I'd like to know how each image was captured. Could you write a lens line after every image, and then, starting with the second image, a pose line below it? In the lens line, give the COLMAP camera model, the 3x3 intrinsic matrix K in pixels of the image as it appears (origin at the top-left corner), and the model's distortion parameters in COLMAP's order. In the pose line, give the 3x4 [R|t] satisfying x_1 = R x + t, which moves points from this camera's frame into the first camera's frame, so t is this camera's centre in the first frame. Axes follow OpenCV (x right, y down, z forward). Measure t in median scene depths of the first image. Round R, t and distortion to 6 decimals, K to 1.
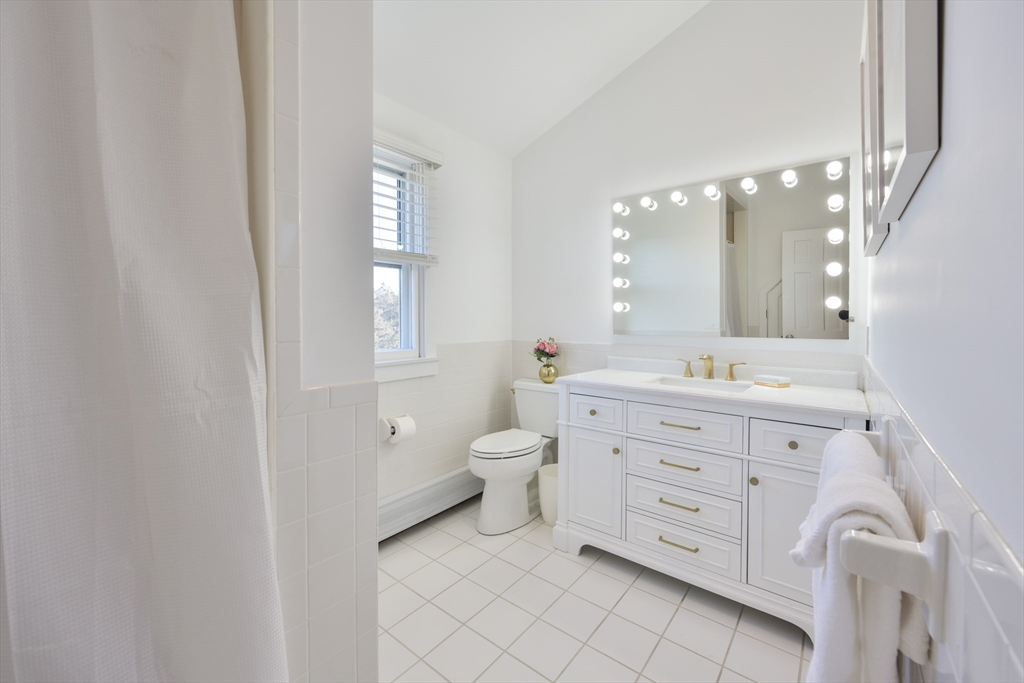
lens RADIAL K [[420.1, 0, 512.6], [0, 420.1, 319.6], [0, 0, 1]] dist [-0.001849, -0.000381]
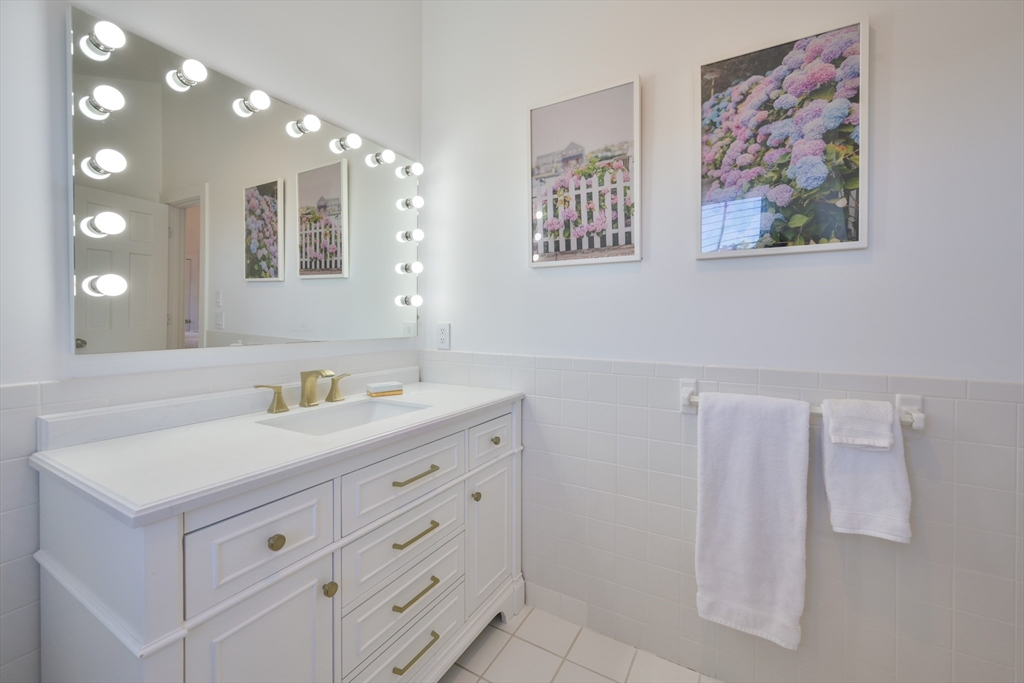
lens RADIAL K [[420.1, 0, 512.6], [0, 420.1, 319.6], [0, 0, 1]] dist [-0.001849, -0.000381]
pose [[-0.145428, -0.004826, 0.989357, -0.258868], [-0.001272, 0.999988, 0.004690, 0.000995], [-0.989368, -0.000577, -0.145433, 0.873920]]
